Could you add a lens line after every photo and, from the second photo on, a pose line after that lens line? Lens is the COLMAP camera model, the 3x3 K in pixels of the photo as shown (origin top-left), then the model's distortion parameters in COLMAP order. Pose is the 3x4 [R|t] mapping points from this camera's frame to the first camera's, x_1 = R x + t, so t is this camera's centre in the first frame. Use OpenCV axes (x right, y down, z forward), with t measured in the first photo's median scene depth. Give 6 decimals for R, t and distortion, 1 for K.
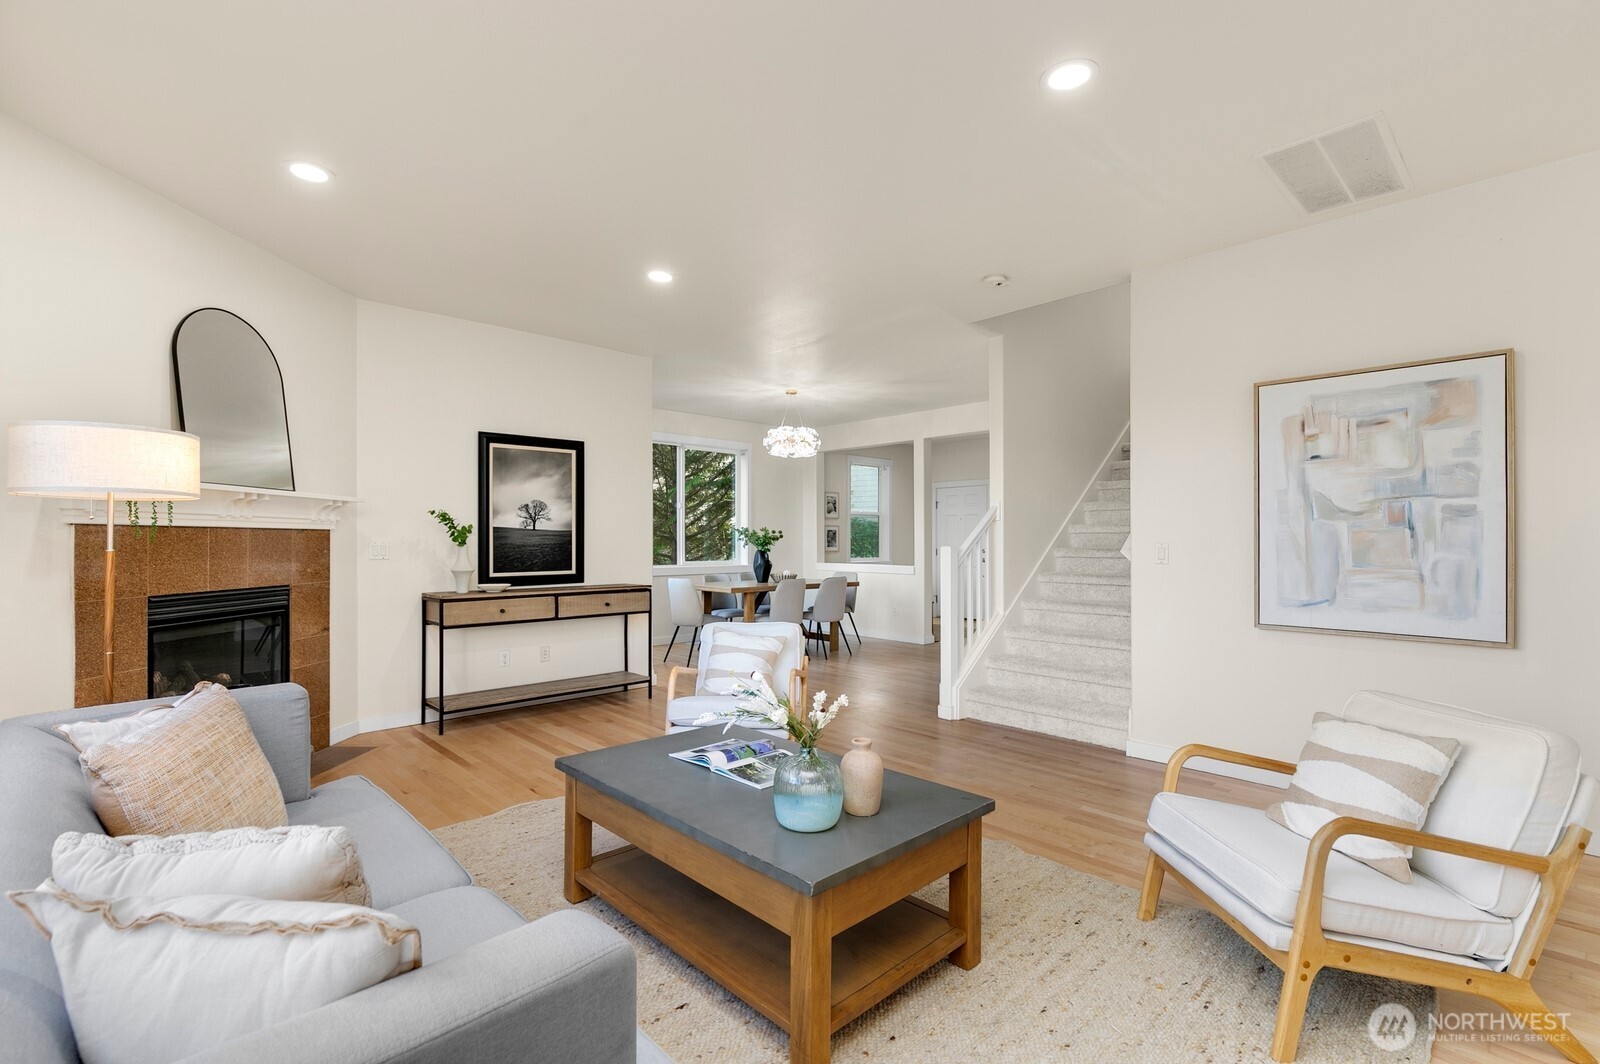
lens RADIAL K [[723.3, 0, 797.0], [0, 723.3, 529.0], [0, 0, 1]] dist [-0.001748, 0.000069]
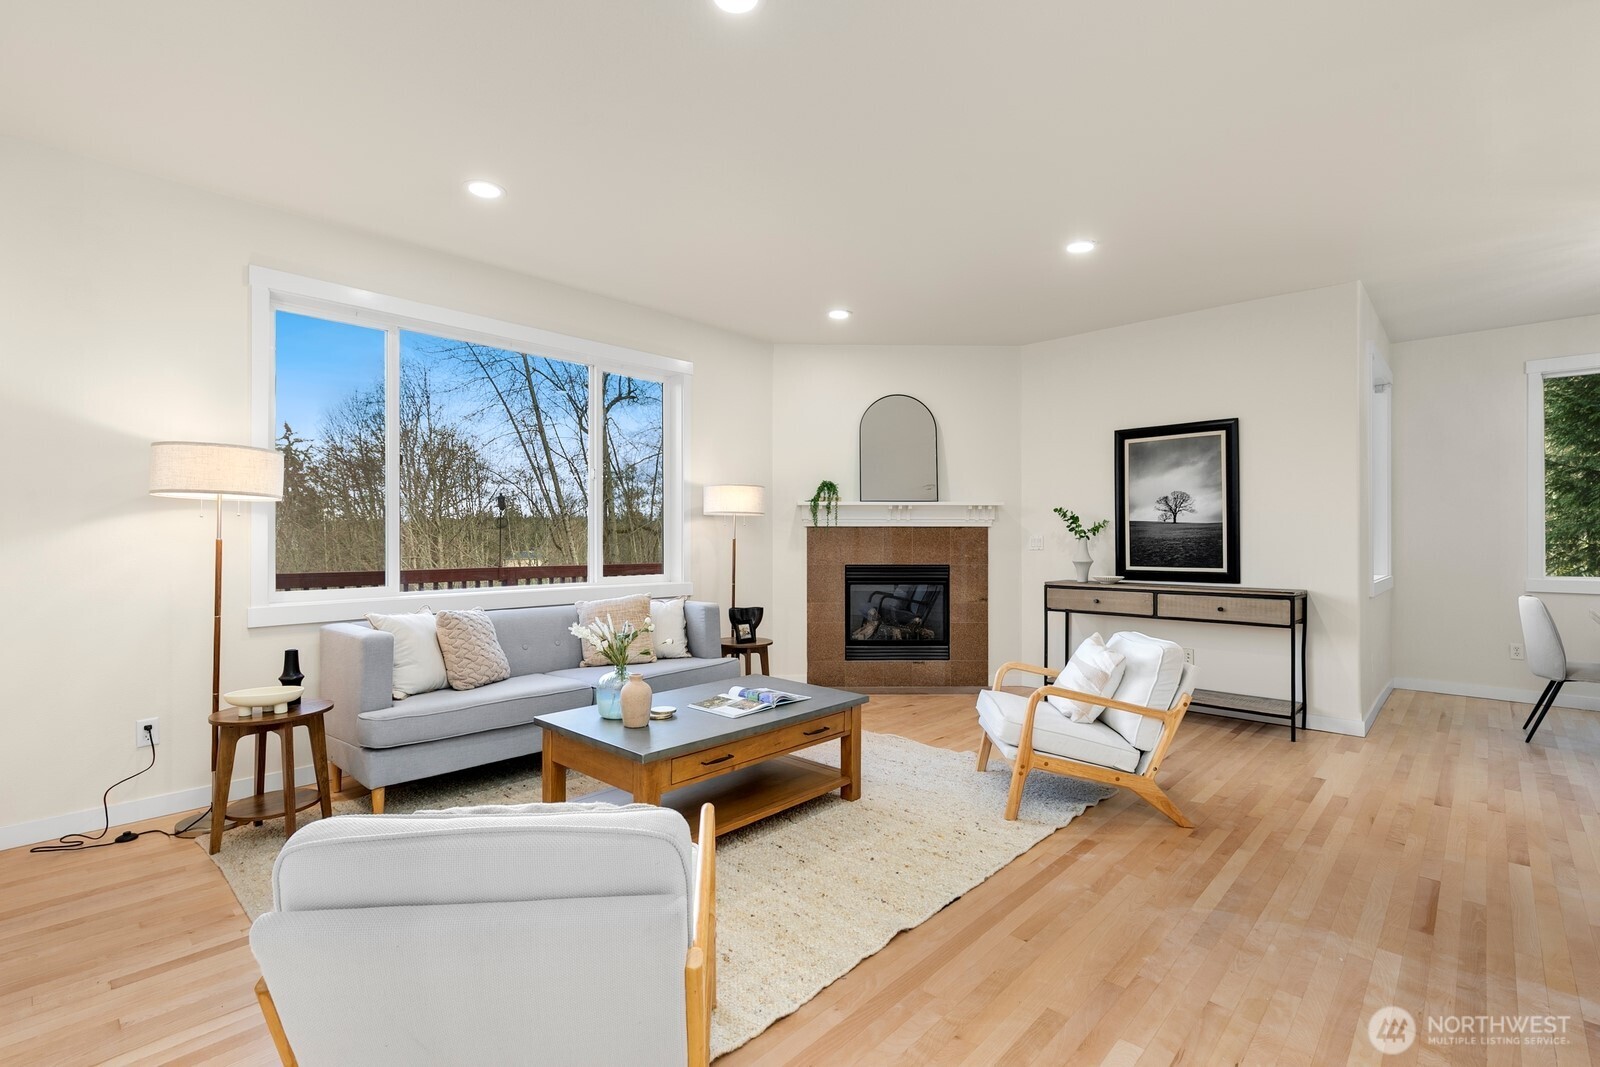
lens RADIAL K [[723.3, 0, 801.7], [0, 723.3, 531.8], [0, 0, 1]] dist [-0.001748, 0.000069]
pose [[0.052232, -0.005028, -0.998622, 0.575389], [0.017011, 0.999847, -0.004145, 0.008666], [0.998490, -0.016771, 0.052309, 0.480485]]
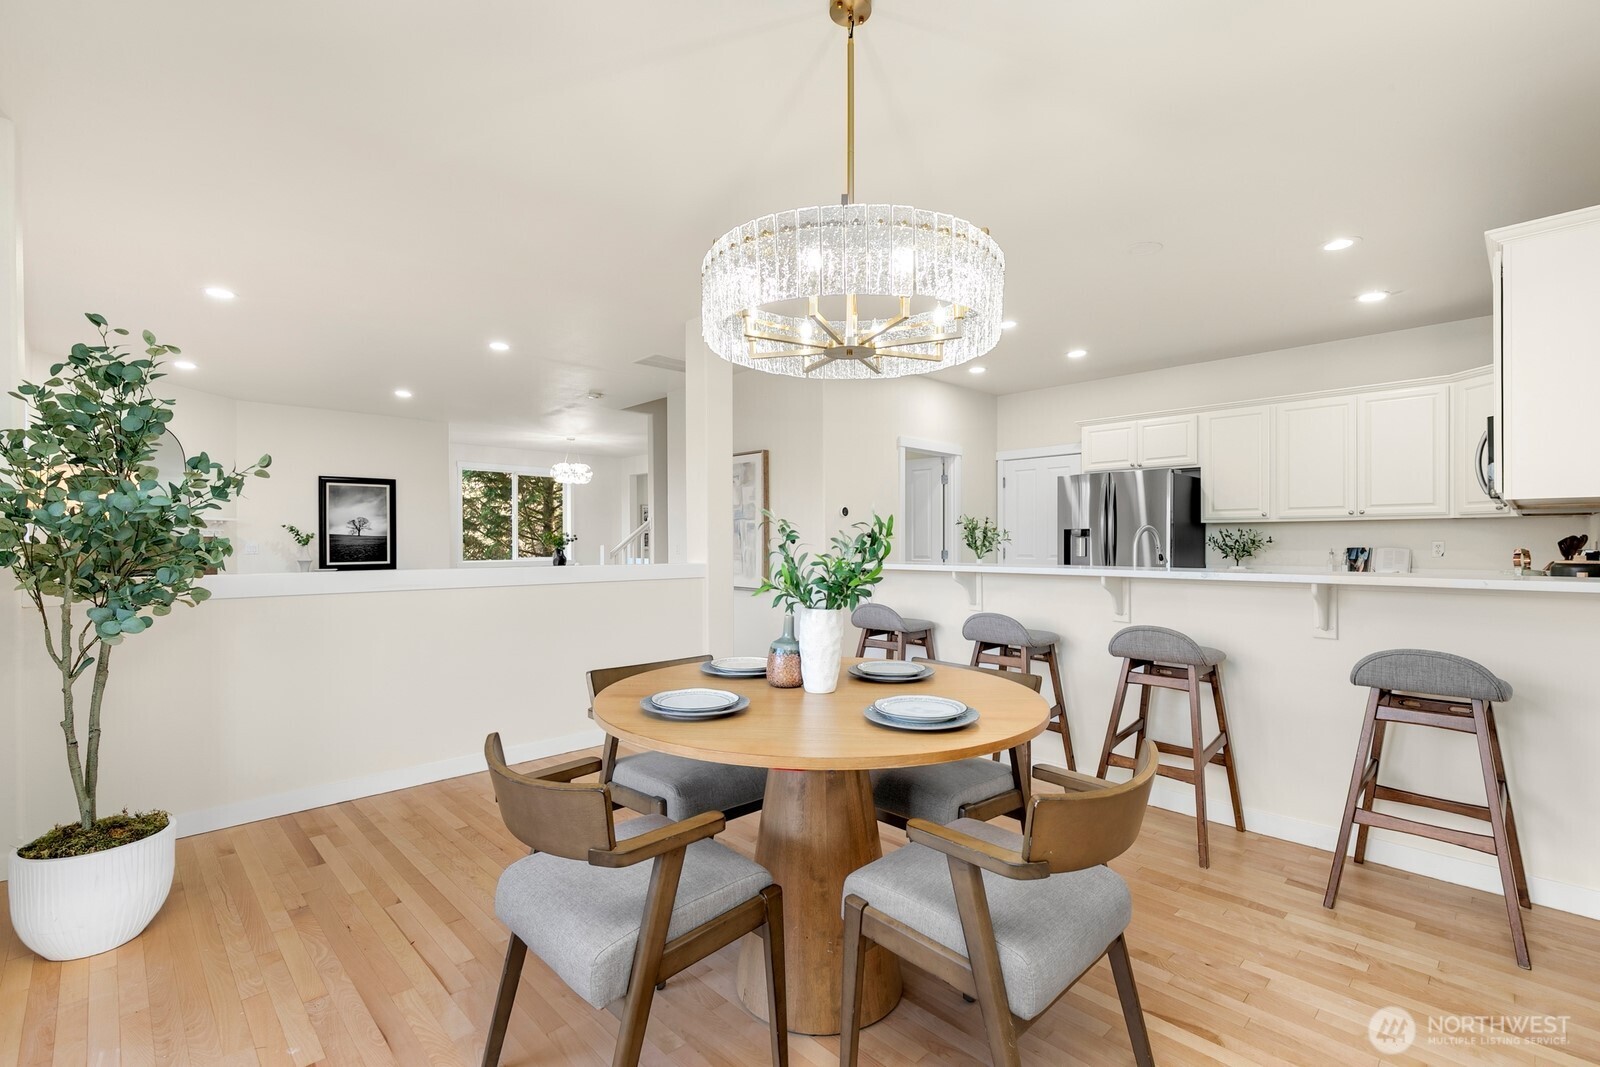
lens RADIAL K [[723.3, 0, 805.2], [0, 723.3, 537.3], [0, 0, 1]] dist [-0.001748, 0.000069]
pose [[0.999691, -0.004796, 0.024379, 0.606754], [0.004506, 0.999919, 0.011940, -0.010599], [-0.024434, -0.011827, 0.999631, -0.647391]]
